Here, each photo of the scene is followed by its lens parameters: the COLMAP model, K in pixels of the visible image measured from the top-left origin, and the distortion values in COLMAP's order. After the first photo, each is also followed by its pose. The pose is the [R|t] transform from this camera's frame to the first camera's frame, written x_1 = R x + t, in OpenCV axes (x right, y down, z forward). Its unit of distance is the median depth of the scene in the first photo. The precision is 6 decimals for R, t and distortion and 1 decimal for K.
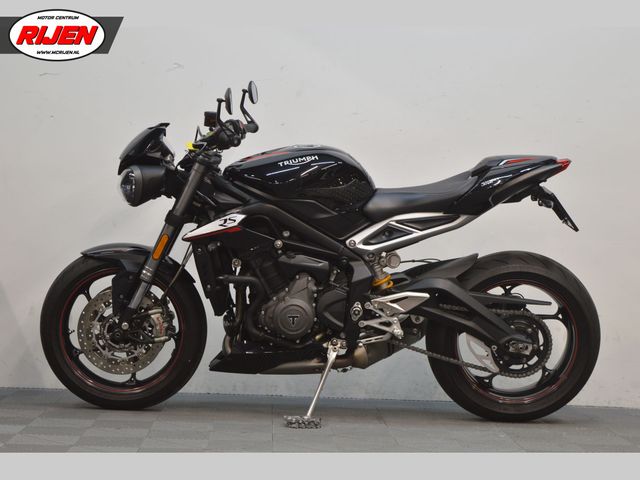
lens RADIAL K [[1472.5, 0, 320.6], [0, 1472.5, 240.4], [0, 0, 1]] dist [0.107037, 0.000000]
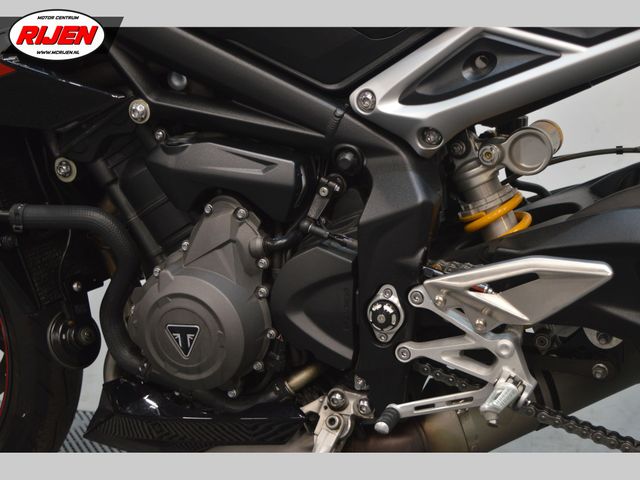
lens RADIAL K [[1070.7, 0, 318.2], [0, 1070.7, 236.9], [0, 0, 1]] dist [0.054281, 0.000000]
pose [[0.911915, 0.004055, -0.410360, 0.105607], [0.030956, 0.996423, 0.078637, 0.012773], [0.409211, -0.084413, 0.908527, 0.779821]]
